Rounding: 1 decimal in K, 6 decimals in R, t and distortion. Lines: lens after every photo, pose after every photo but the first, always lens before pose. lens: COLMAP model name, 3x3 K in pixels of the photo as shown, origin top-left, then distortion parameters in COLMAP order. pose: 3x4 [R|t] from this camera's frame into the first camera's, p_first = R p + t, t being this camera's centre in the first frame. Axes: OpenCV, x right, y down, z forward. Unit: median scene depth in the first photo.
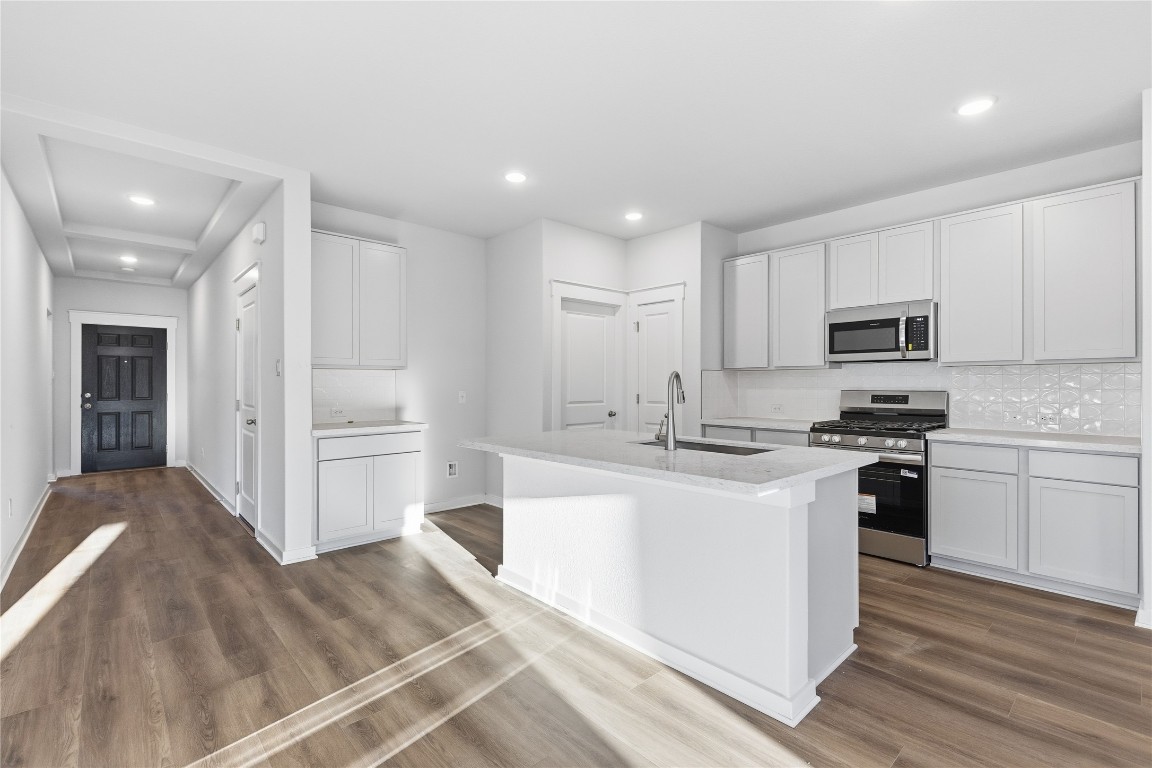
lens RADIAL K [[531.0, 0, 574.7], [0, 531.0, 380.6], [0, 0, 1]] dist [0.001143, 0.003985]
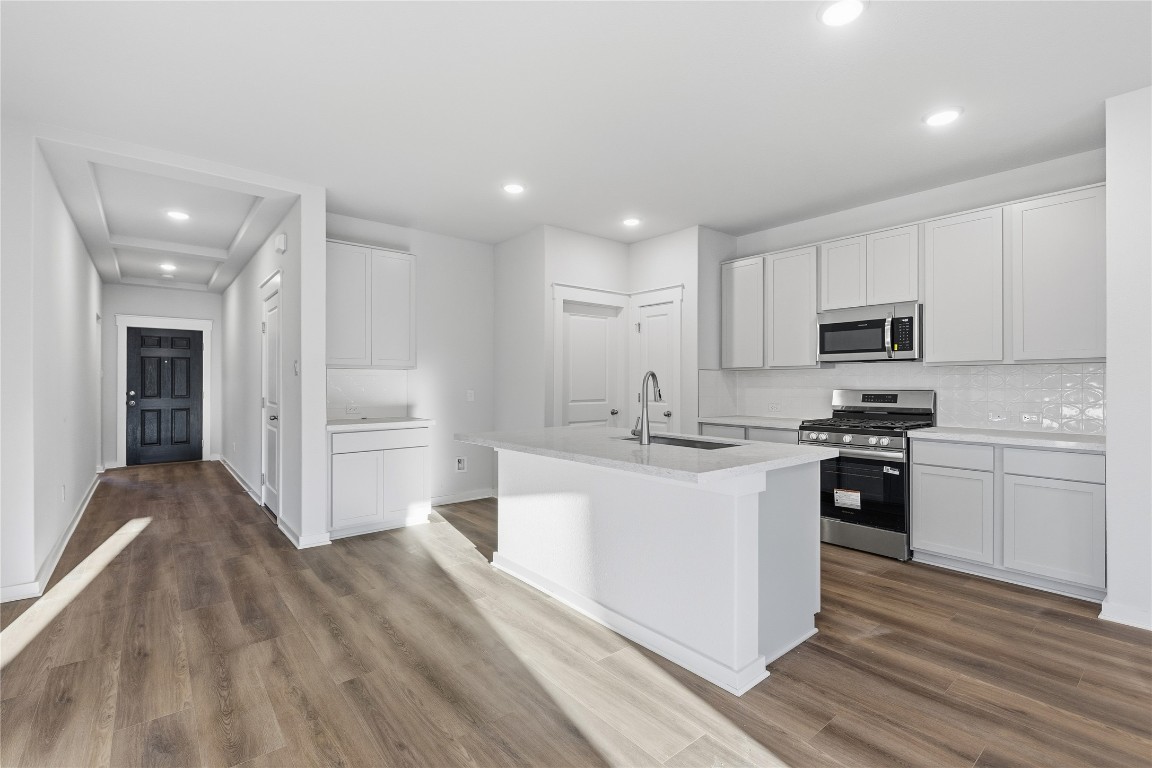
lens RADIAL K [[531.0, 0, 572.8], [0, 531.0, 379.6], [0, 0, 1]] dist [0.001143, 0.003985]
pose [[0.998638, 0.000517, -0.052169, 0.063004], [-0.000536, 1.000000, -0.000357, -0.000396], [0.052169, 0.000384, 0.998638, -0.055925]]
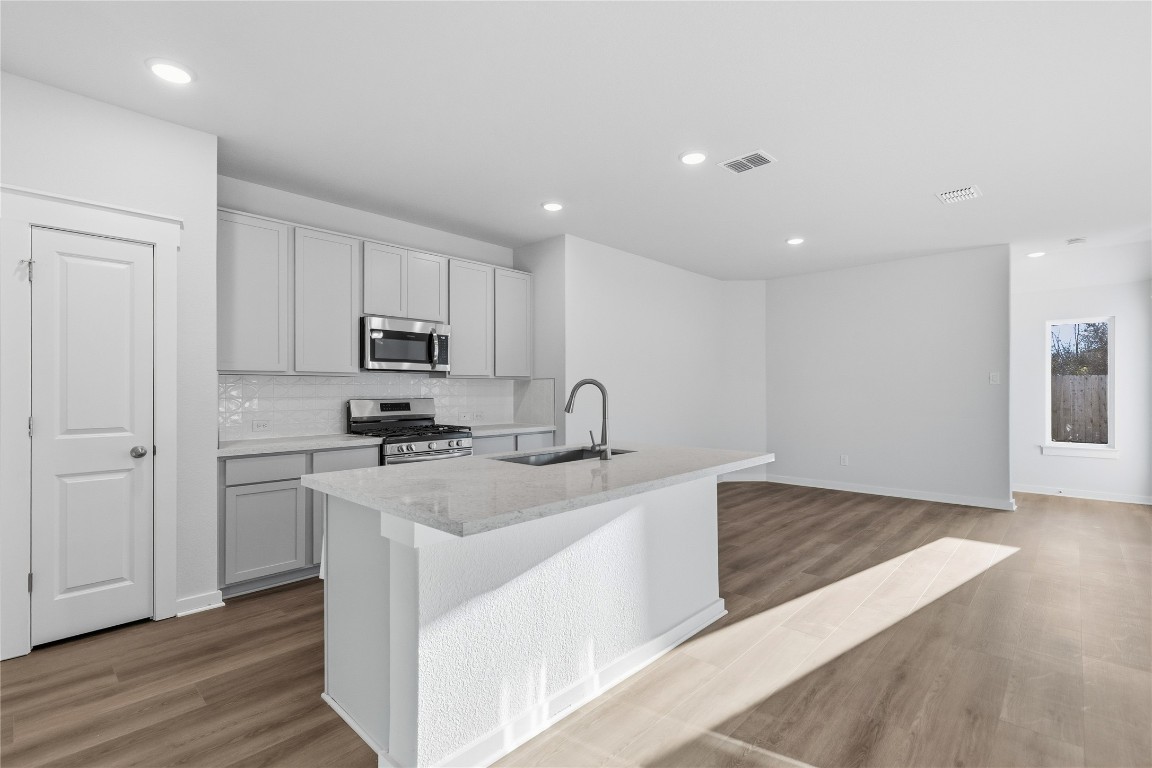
lens RADIAL K [[531.0, 0, 587.6], [0, 531.0, 385.9], [0, 0, 1]] dist [0.001143, 0.003985]
pose [[-0.101084, 0.010219, 0.994825, -0.558252], [-0.001372, 0.999945, -0.010411, 0.003830], [-0.994877, -0.002418, -0.101065, 0.797417]]
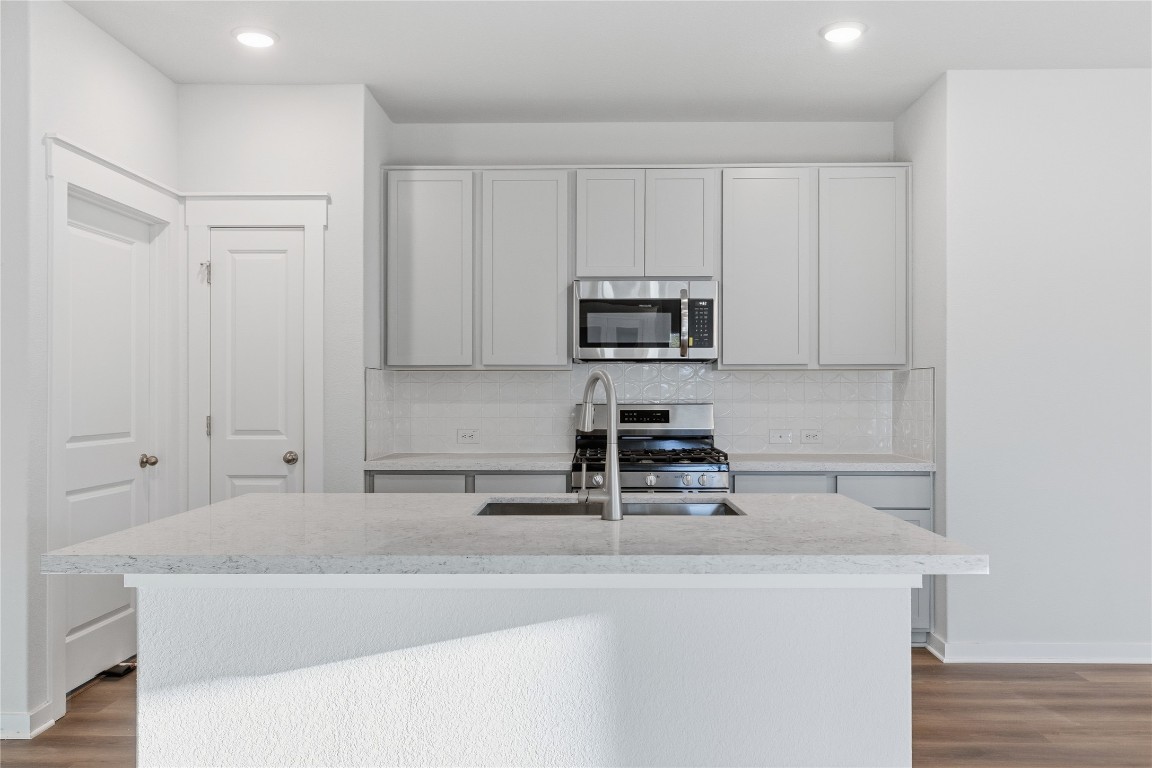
lens RADIAL K [[905.6, 0, 580.5], [0, 905.6, 392.1], [0, 0, 1]] dist [0.012249, -0.007773]
pose [[0.678809, 0.001741, 0.734313, -0.353589], [-0.004400, 0.999989, 0.001697, 0.002133], [-0.734302, -0.004383, 0.678809, 0.295088]]
